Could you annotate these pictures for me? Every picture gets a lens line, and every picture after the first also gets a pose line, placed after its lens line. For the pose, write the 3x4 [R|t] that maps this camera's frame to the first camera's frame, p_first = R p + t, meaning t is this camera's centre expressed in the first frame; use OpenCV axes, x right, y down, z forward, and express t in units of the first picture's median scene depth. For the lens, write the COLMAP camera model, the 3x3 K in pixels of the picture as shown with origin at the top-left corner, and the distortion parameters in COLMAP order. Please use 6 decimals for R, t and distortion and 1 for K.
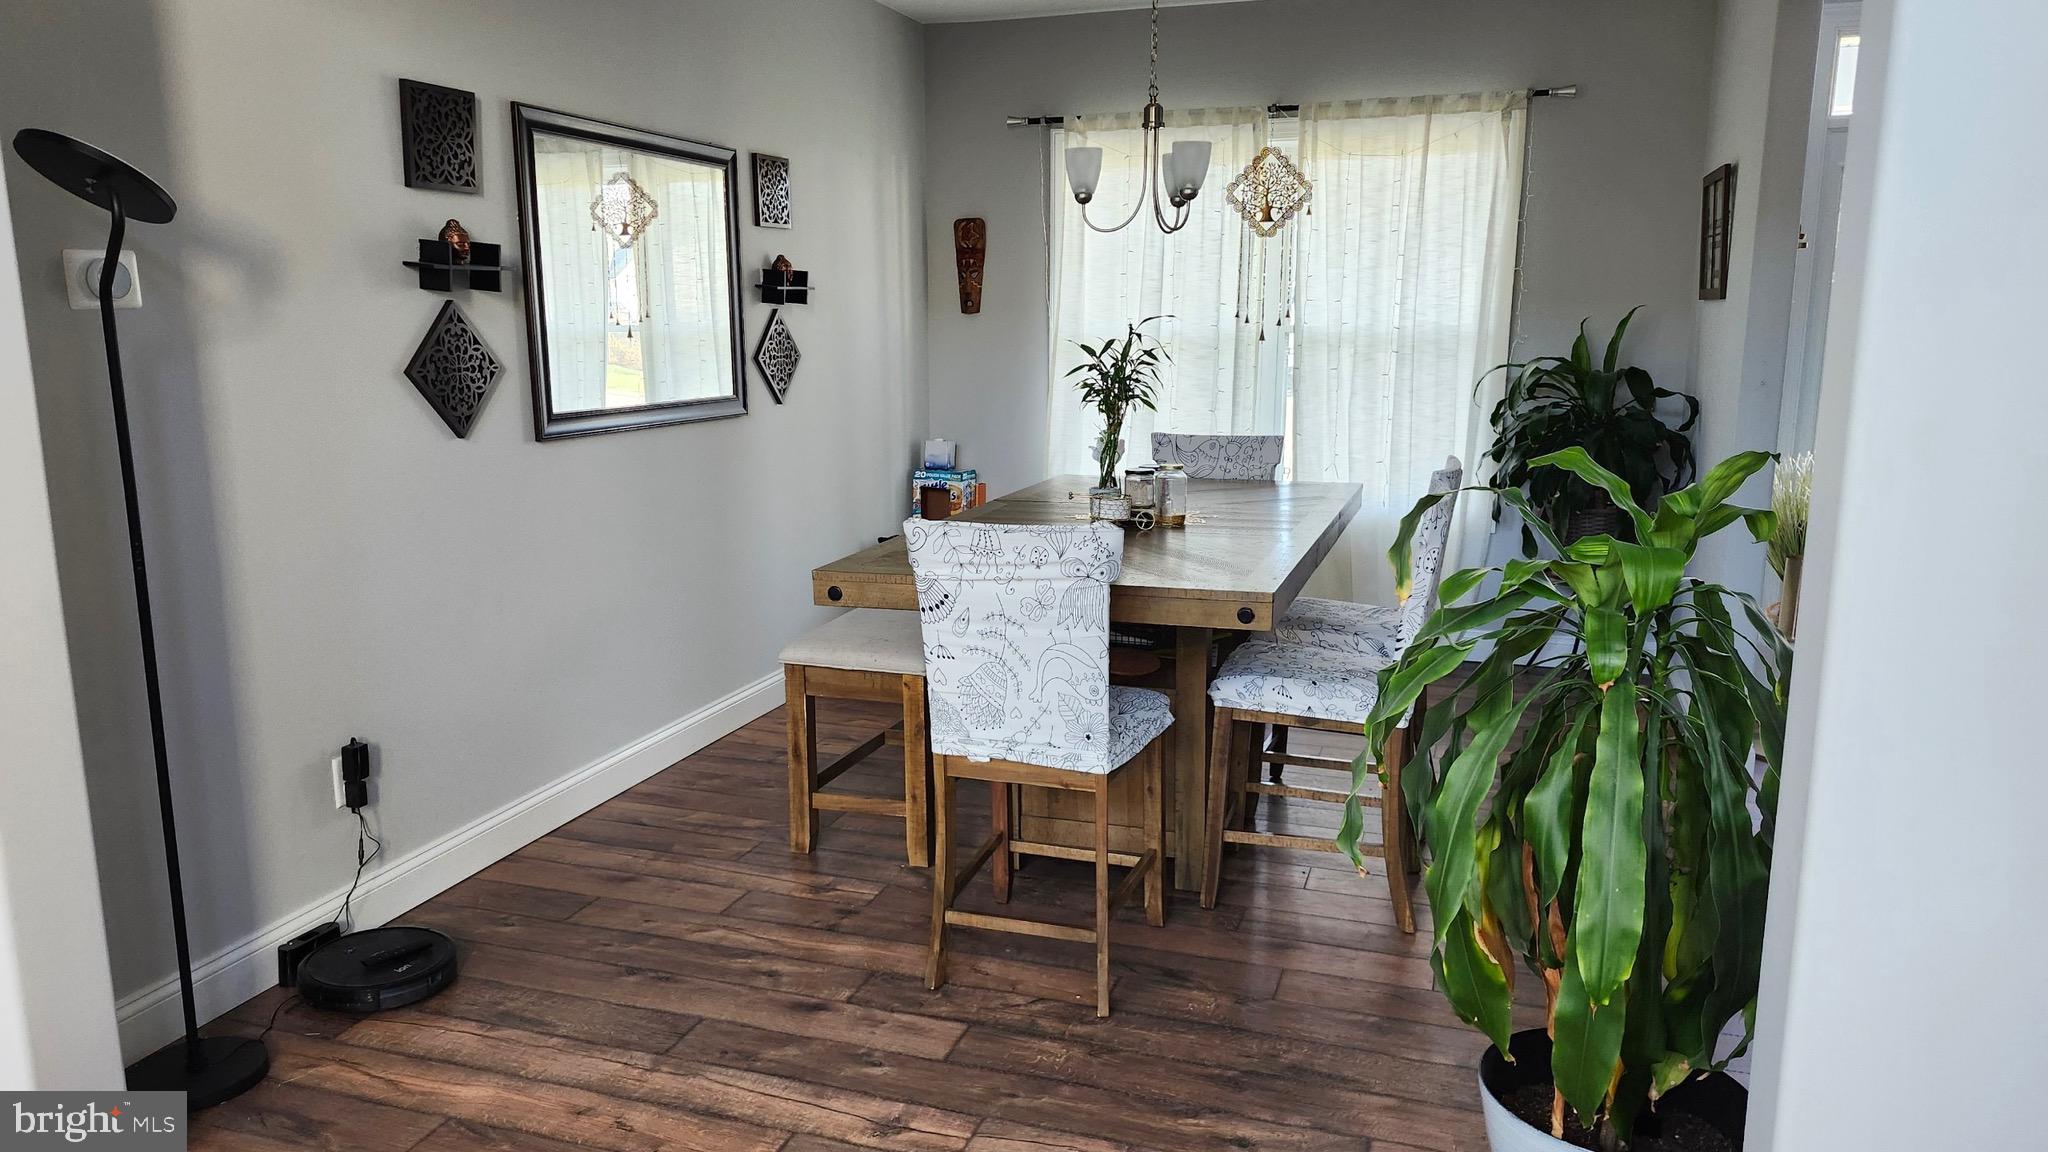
lens RADIAL K [[1413.0, 0, 1018.4], [0, 1413.0, 562.7], [0, 0, 1]] dist [0.108511, -0.145705]
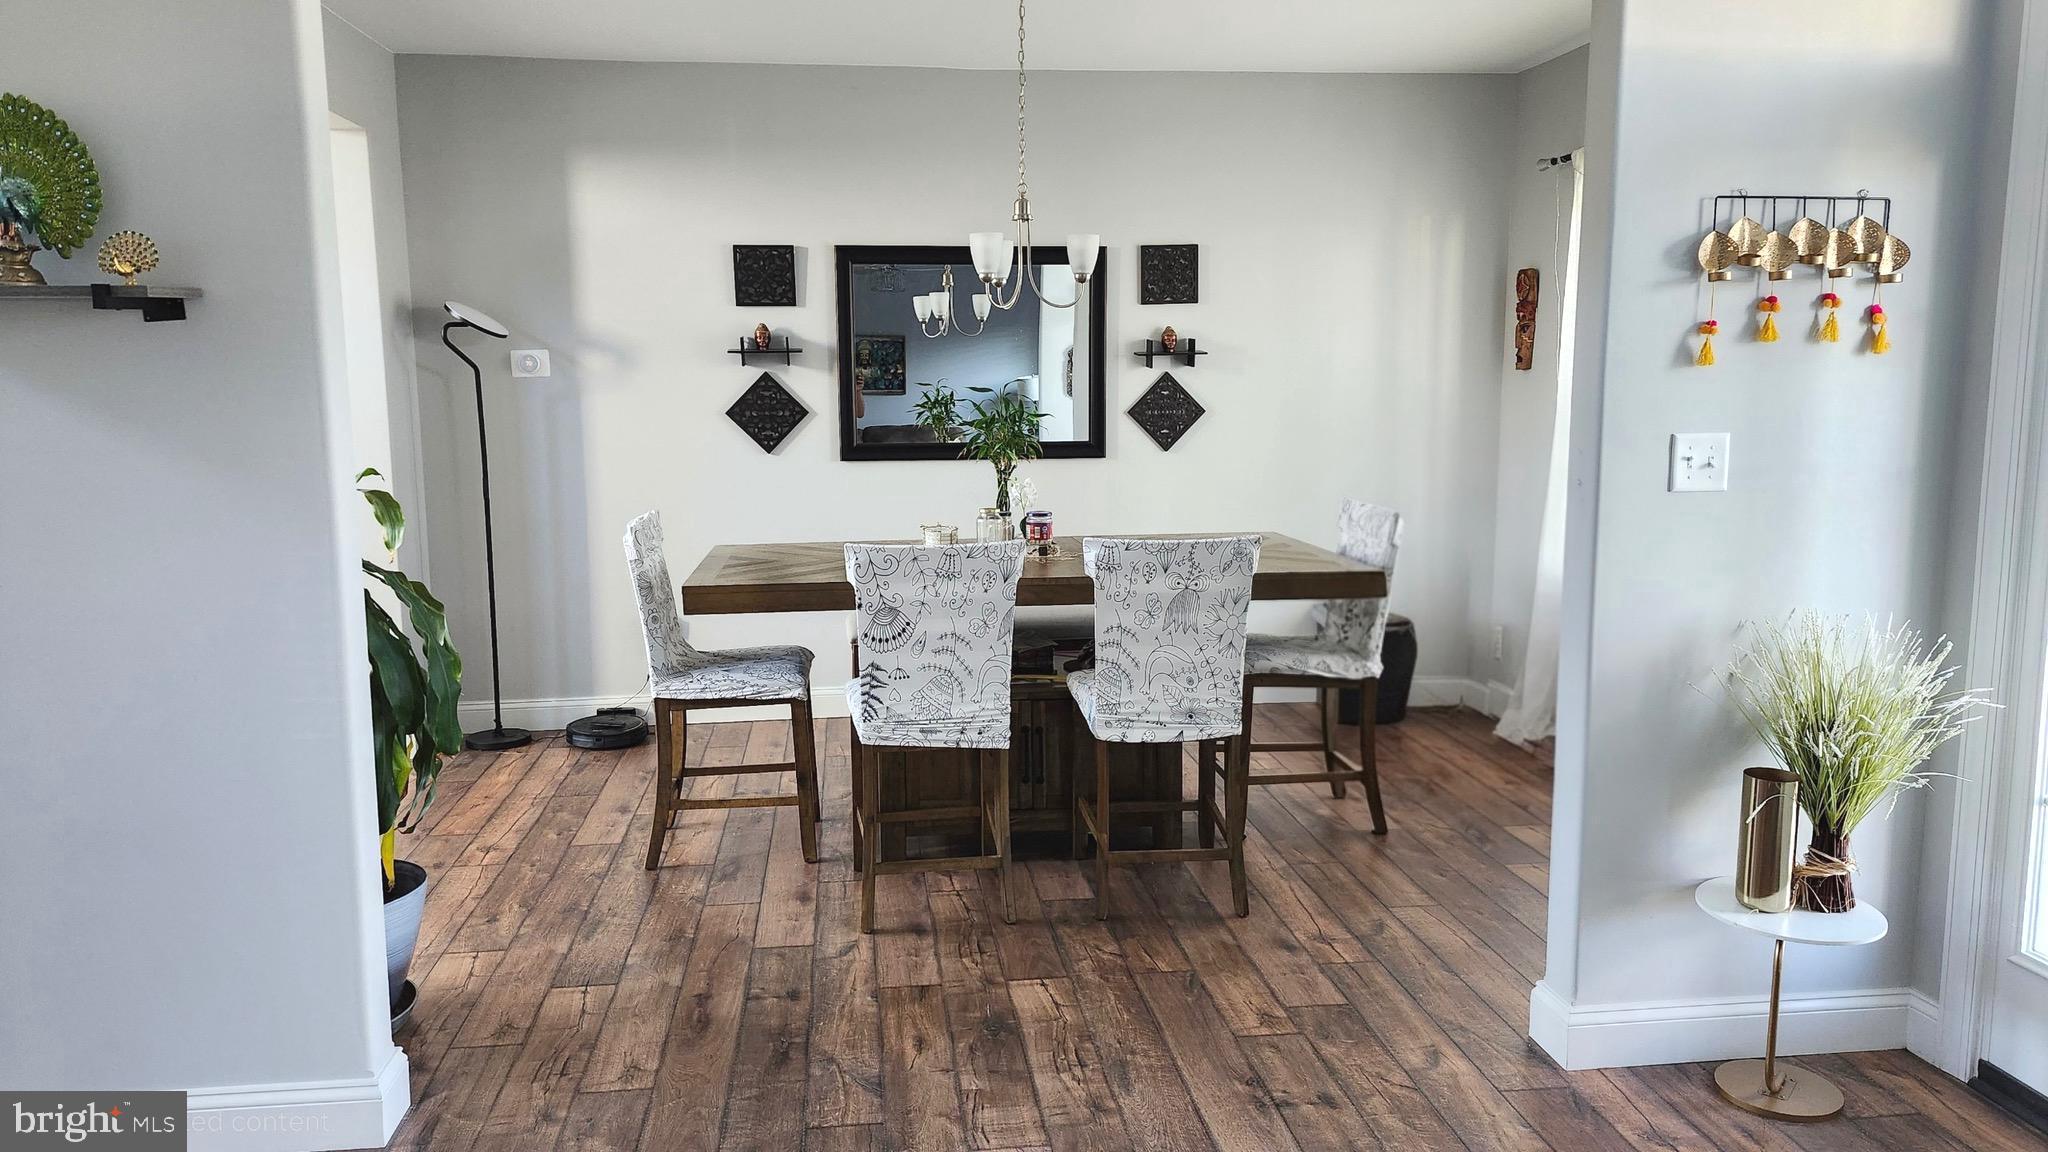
lens RADIAL K [[1413.0, 0, 1018.4], [0, 1413.0, 562.7], [0, 0, 1]] dist [0.108511, -0.145705]
pose [[0.435446, 0.124215, -0.891604, 1.362298], [-0.151183, 0.986458, 0.063594, -0.125105], [0.887429, 0.107103, 0.448328, 0.606029]]
